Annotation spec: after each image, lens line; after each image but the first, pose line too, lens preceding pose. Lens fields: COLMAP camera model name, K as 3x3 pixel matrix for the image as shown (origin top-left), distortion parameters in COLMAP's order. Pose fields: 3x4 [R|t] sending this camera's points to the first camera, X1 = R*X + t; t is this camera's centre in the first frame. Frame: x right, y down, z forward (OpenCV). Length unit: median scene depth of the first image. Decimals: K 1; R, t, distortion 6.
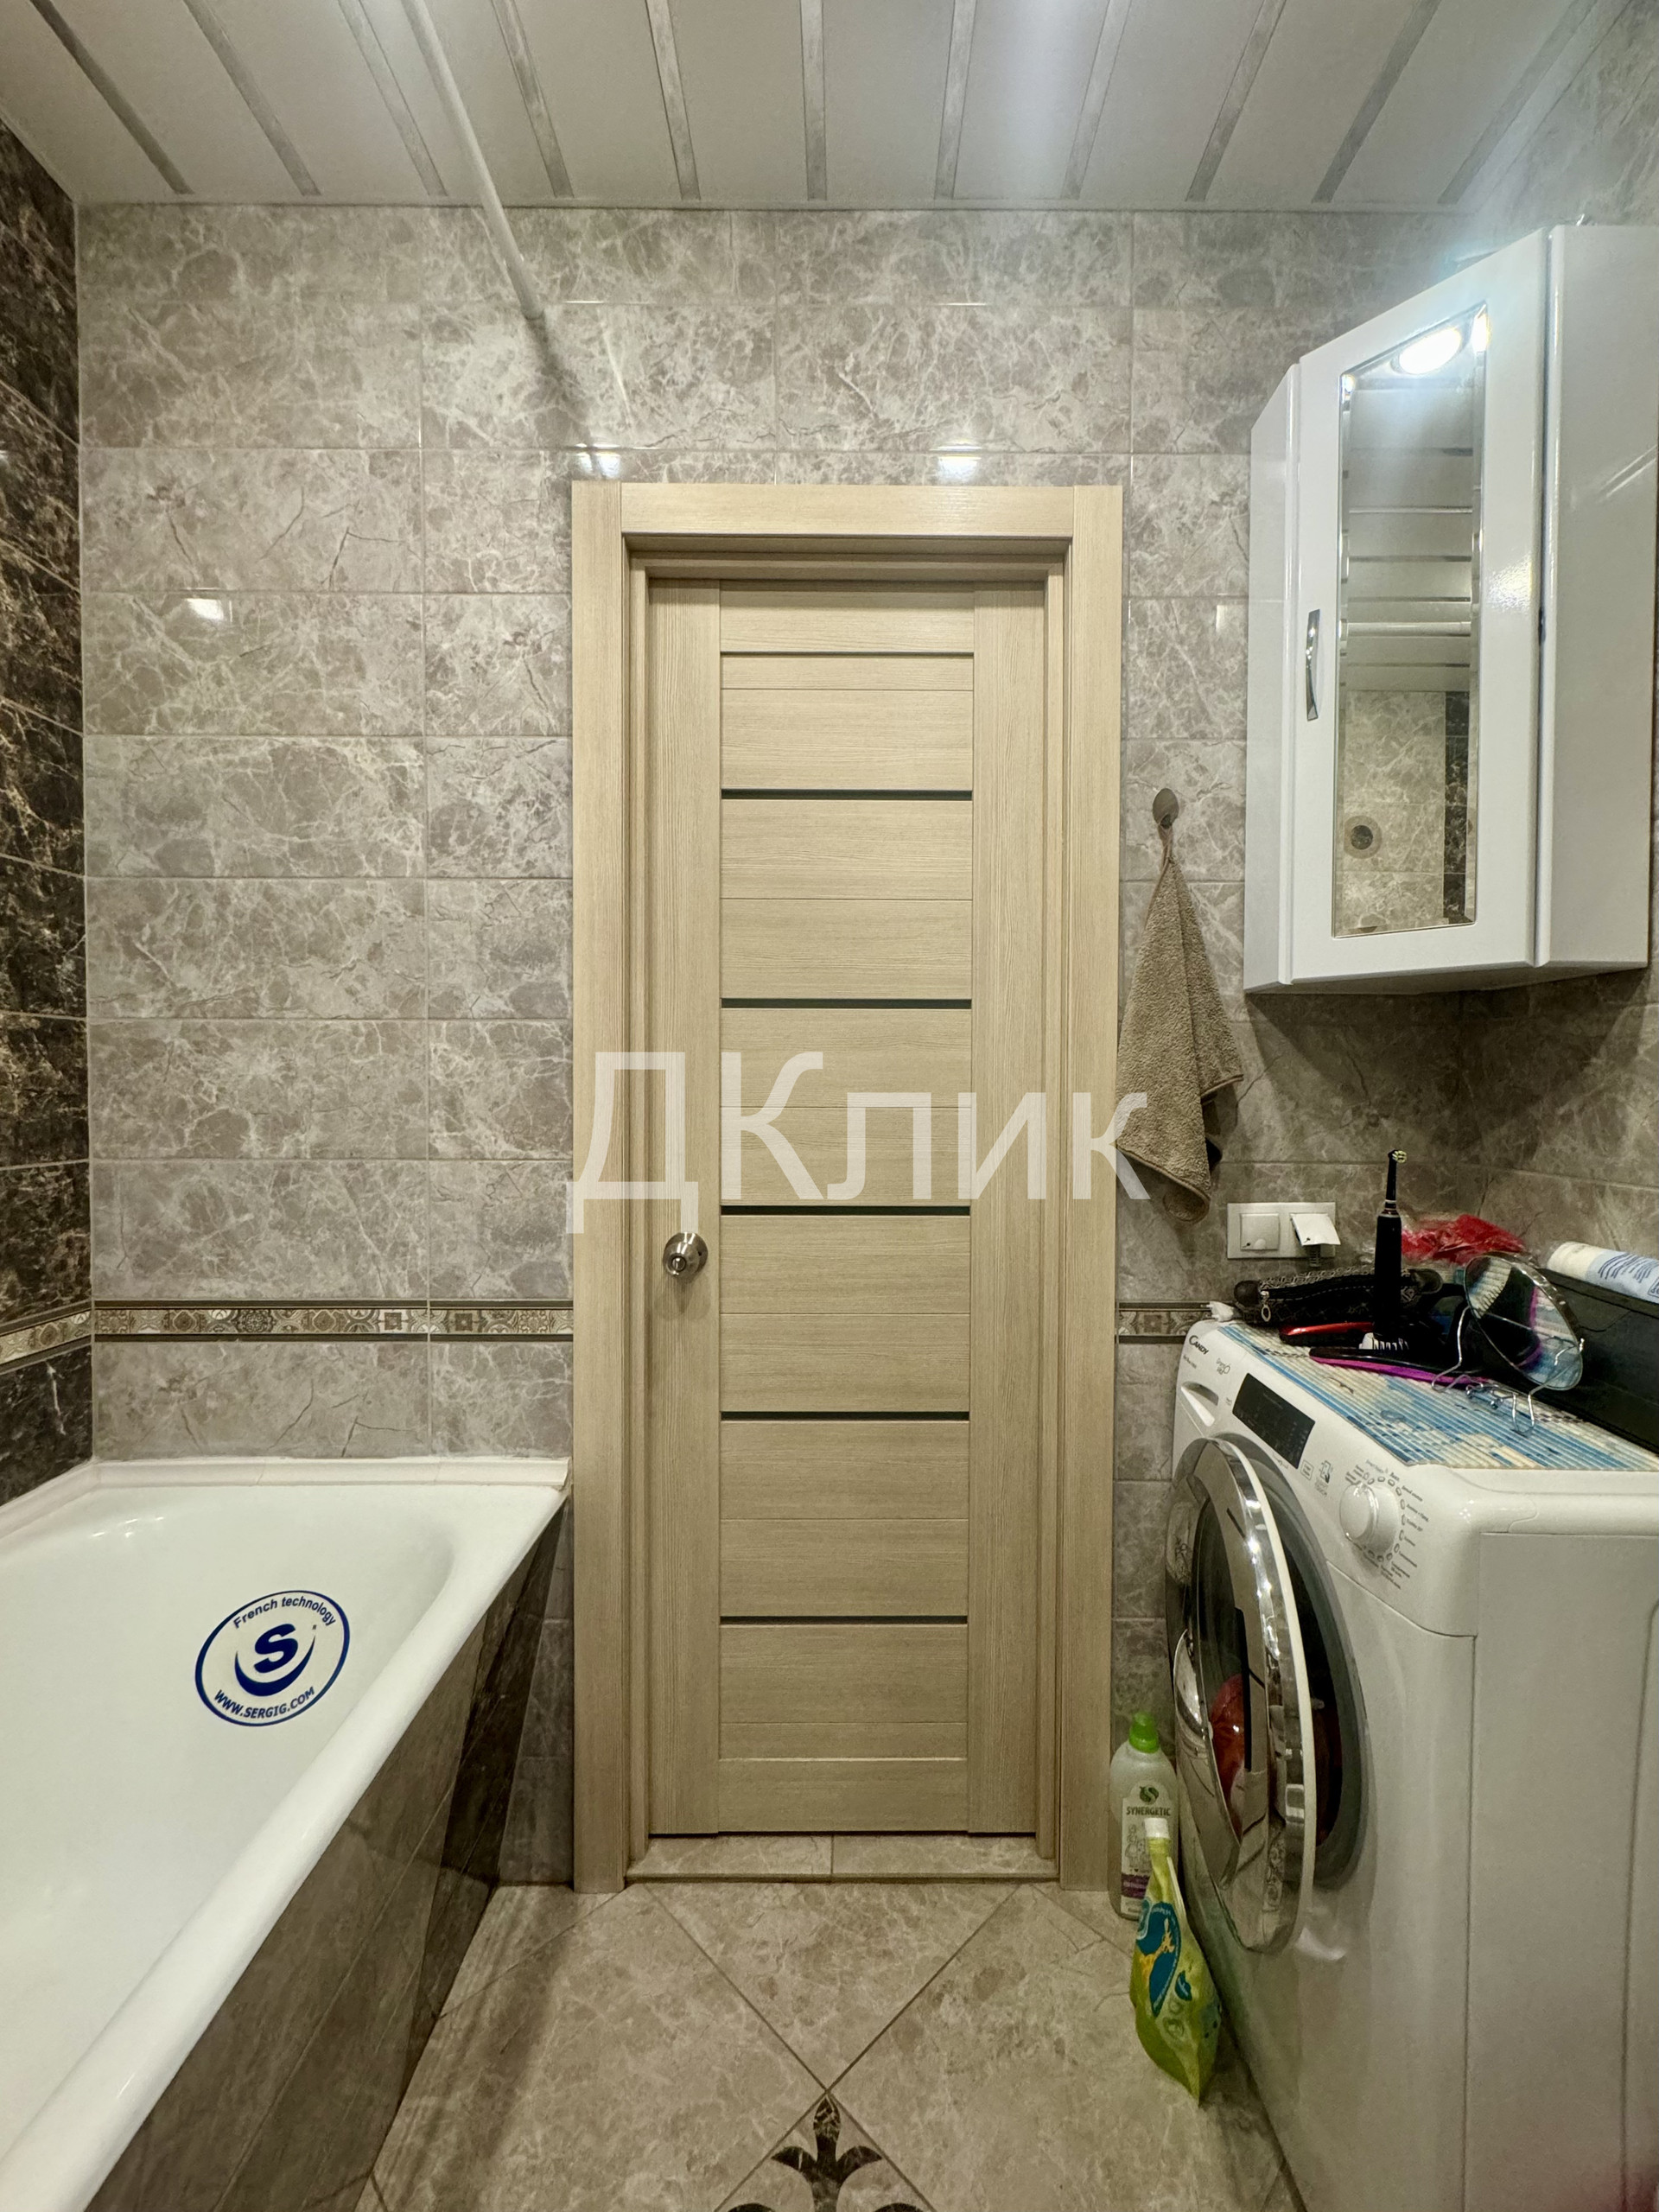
lens RADIAL K [[931.4, 0, 829.5], [0, 931.4, 1106.0], [0, 0, 1]] dist [0.001297, 0.000049]
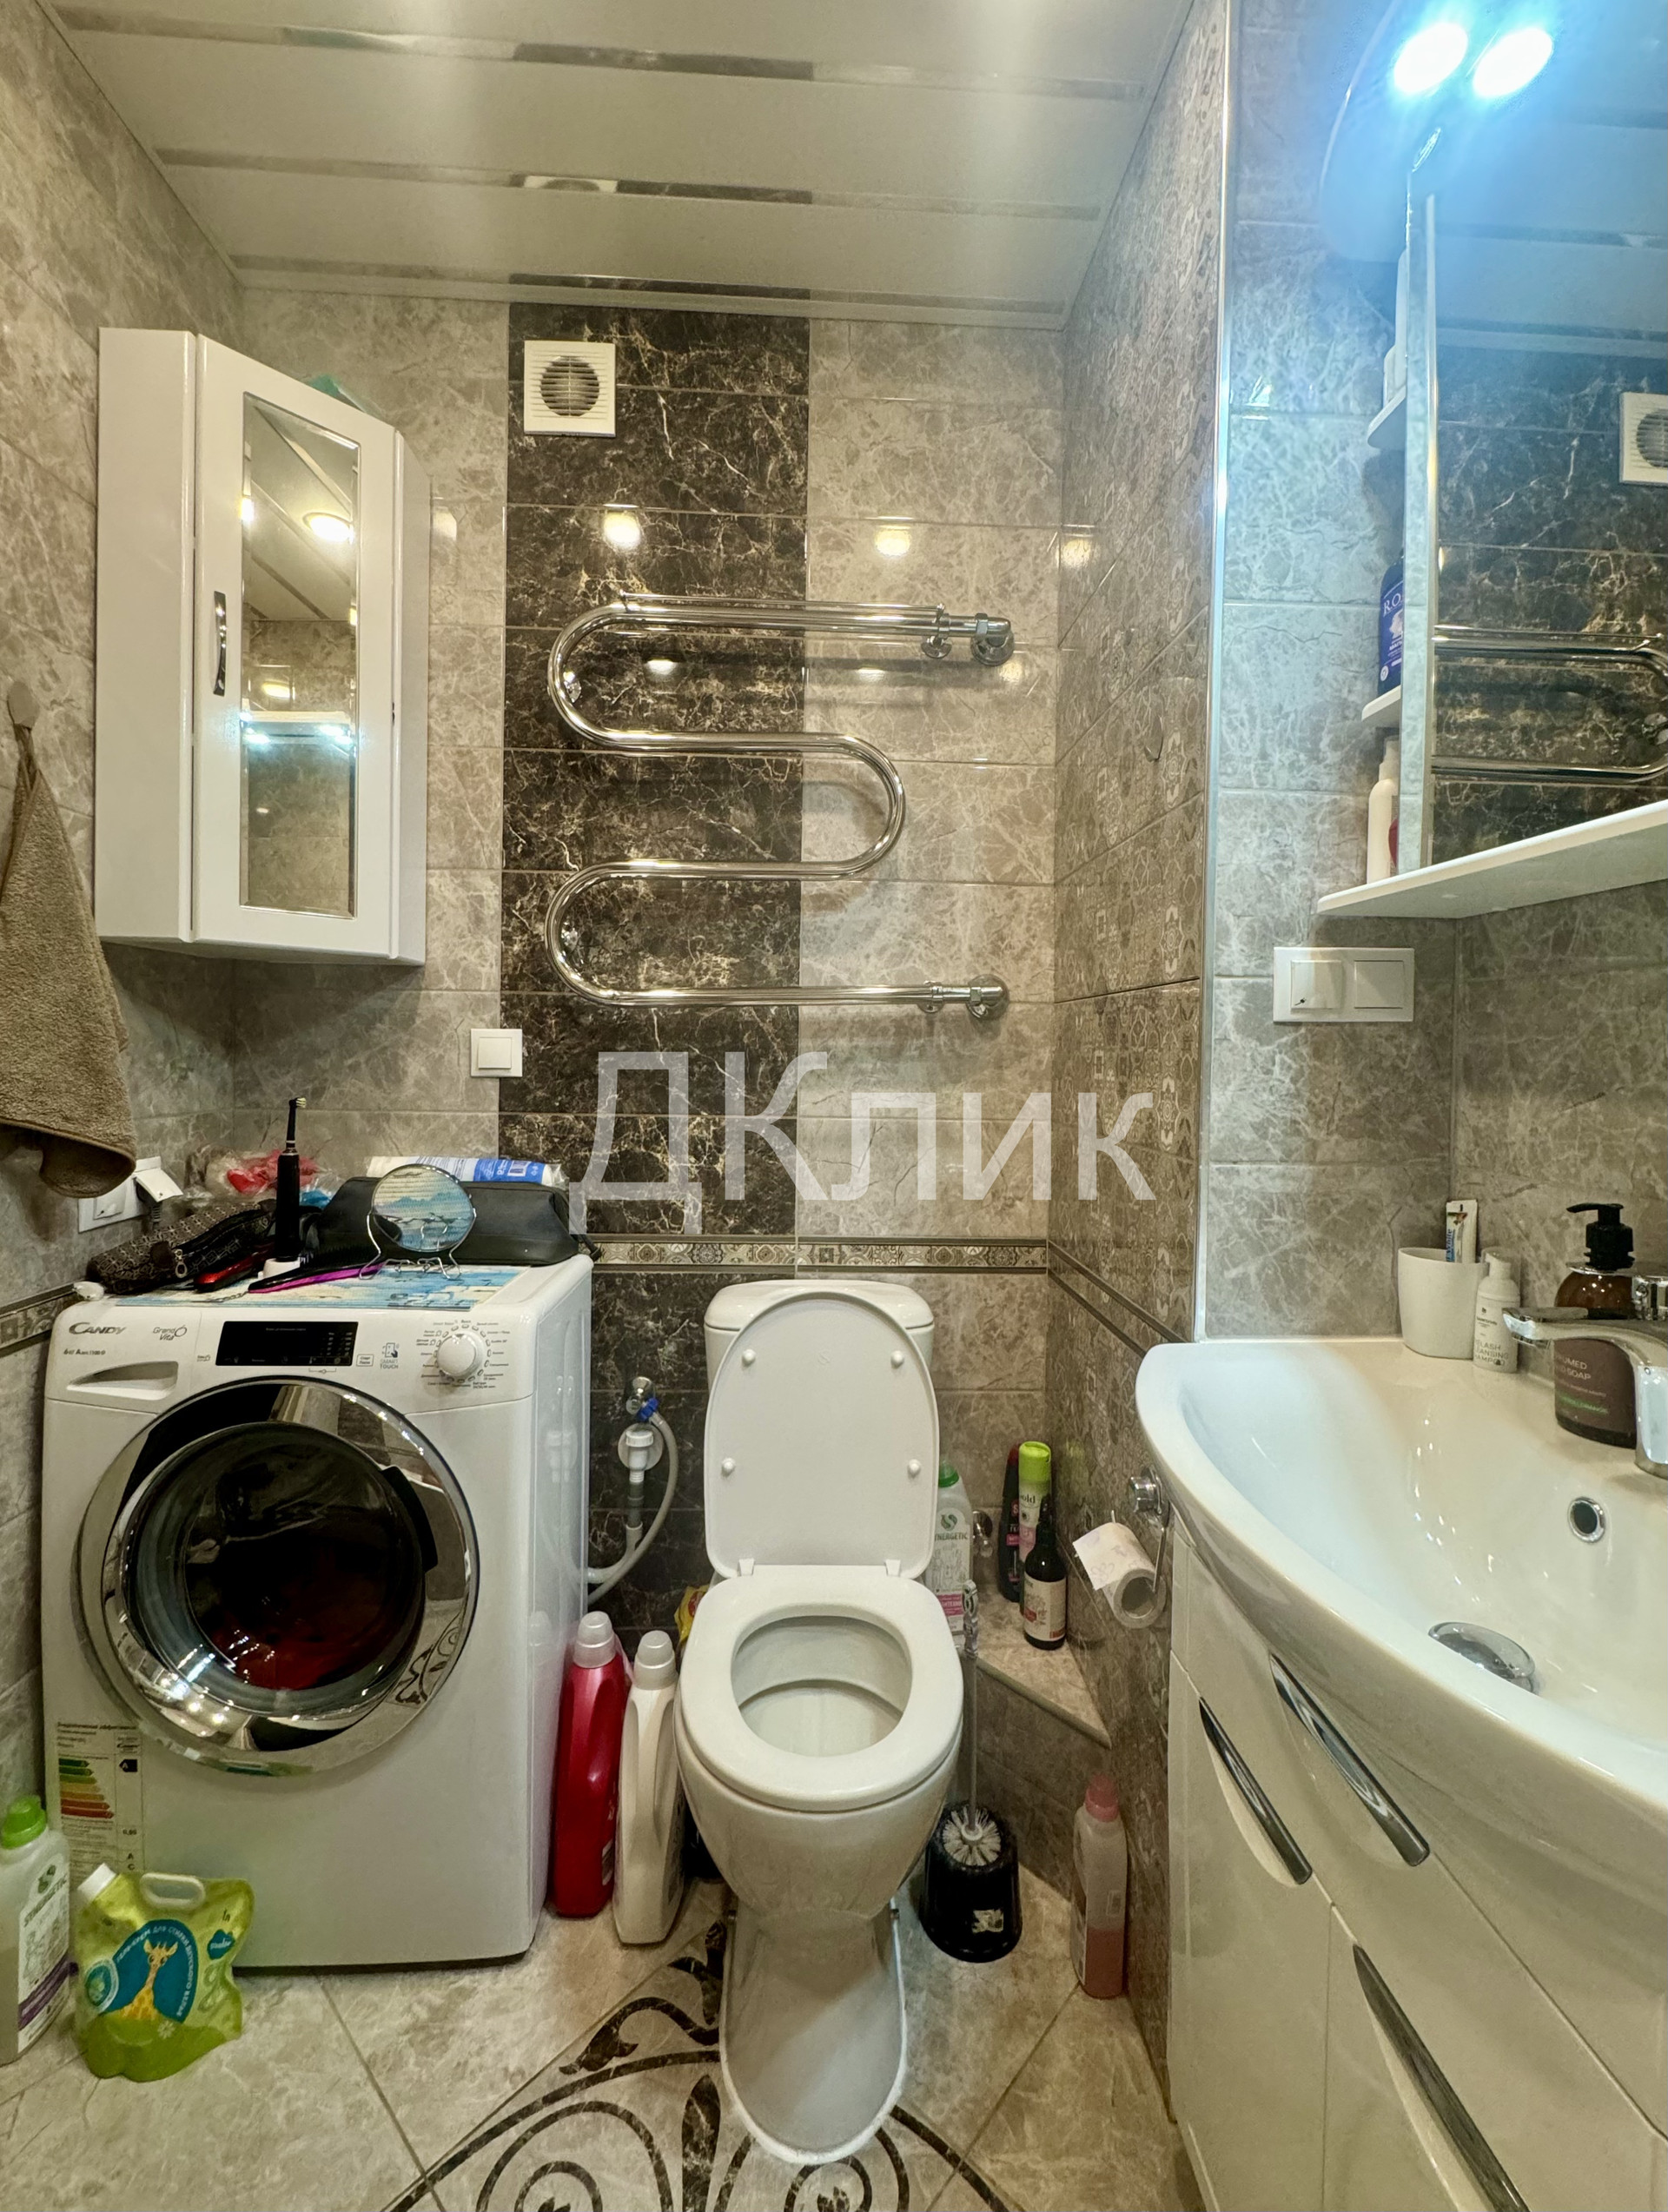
lens RADIAL K [[936.6, 0, 834.0], [0, 936.6, 1106.0], [0, 0, 1]] dist [-0.001031, -0.000235]
pose [[-0.053454, -0.066629, 0.996345, -0.627111], [0.009880, 0.997687, 0.067248, -0.016107], [-0.998521, 0.013438, -0.052672, 0.386175]]
